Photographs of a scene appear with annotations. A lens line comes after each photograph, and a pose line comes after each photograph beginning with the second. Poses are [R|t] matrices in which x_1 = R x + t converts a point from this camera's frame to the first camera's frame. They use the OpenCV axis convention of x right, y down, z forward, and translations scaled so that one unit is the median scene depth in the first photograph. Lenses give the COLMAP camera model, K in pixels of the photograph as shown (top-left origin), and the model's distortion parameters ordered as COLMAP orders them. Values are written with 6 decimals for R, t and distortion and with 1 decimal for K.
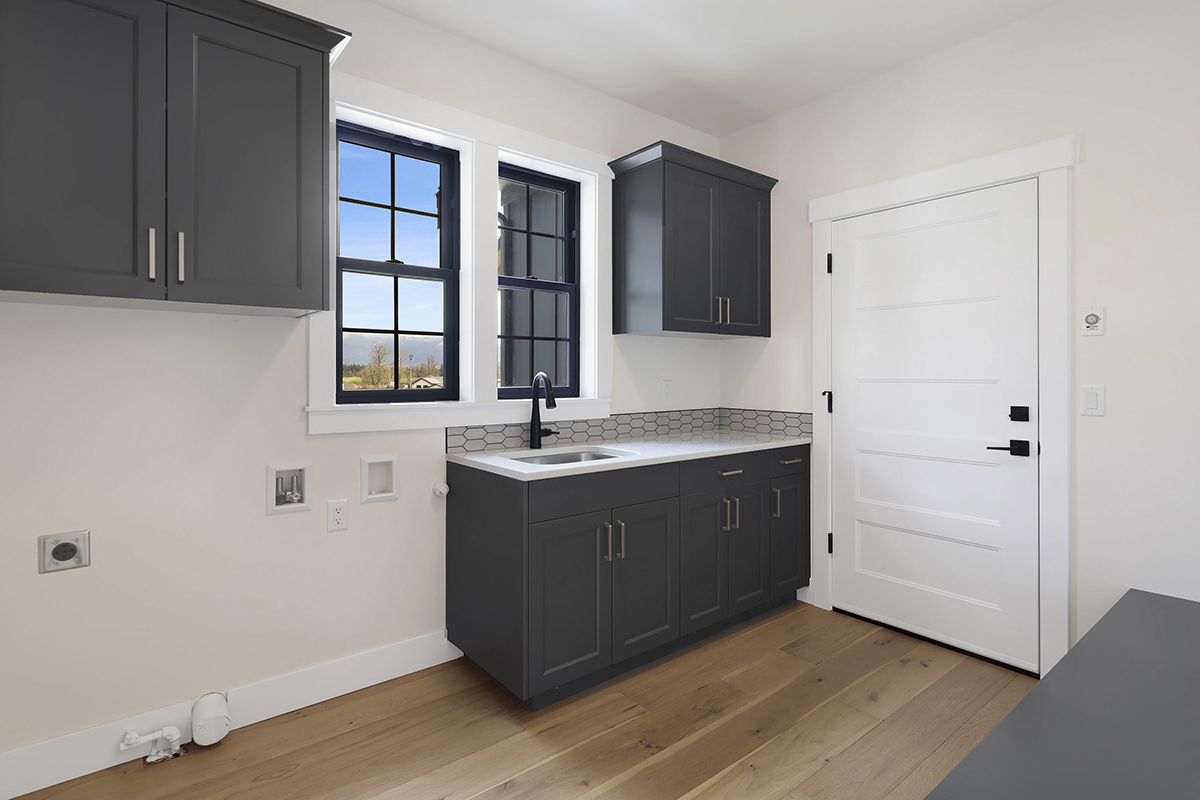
lens RADIAL K [[594.8, 0, 630.2], [0, 594.8, 376.0], [0, 0, 1]] dist [-0.003630, -0.002884]
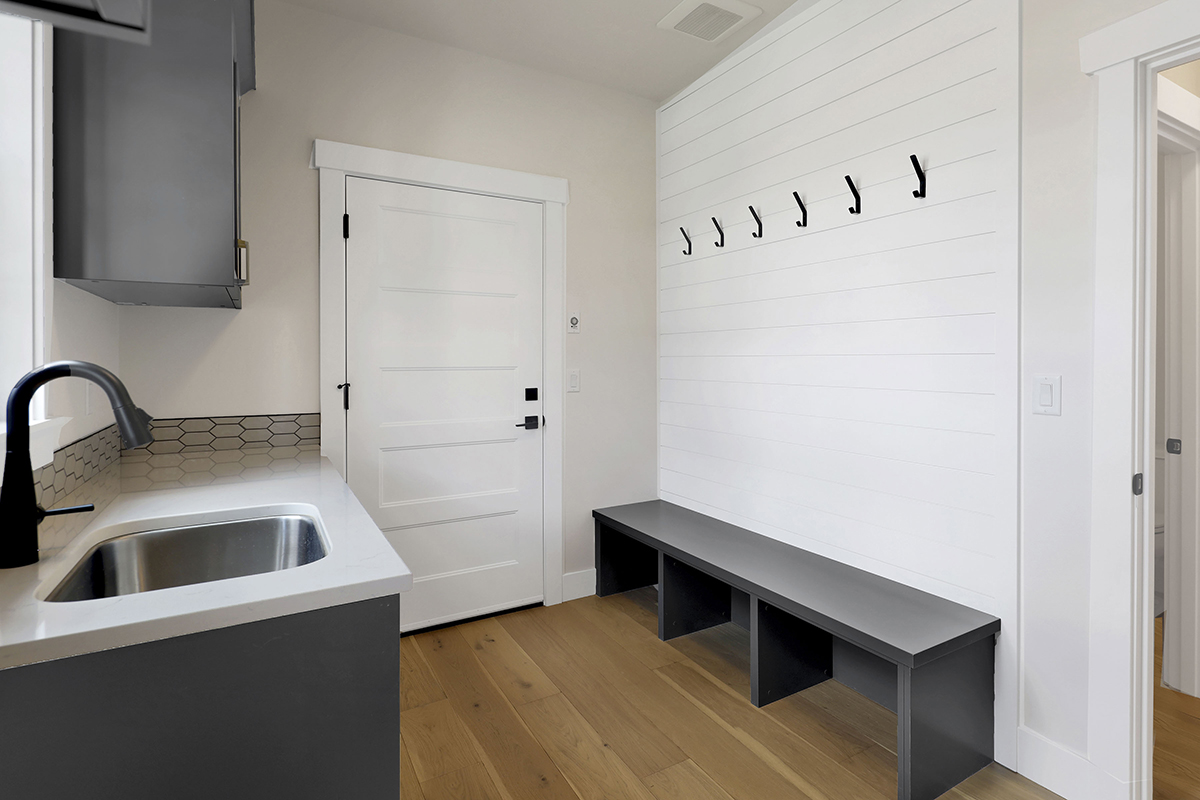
lens RADIAL K [[594.8, 0, 613.4], [0, 594.8, 362.6], [0, 0, 1]] dist [-0.003630, -0.002884]
pose [[0.171483, -0.008046, 0.985154, -0.458358], [0.003505, 0.999965, 0.007556, -0.008599], [-0.985181, 0.002157, 0.171505, 0.564729]]
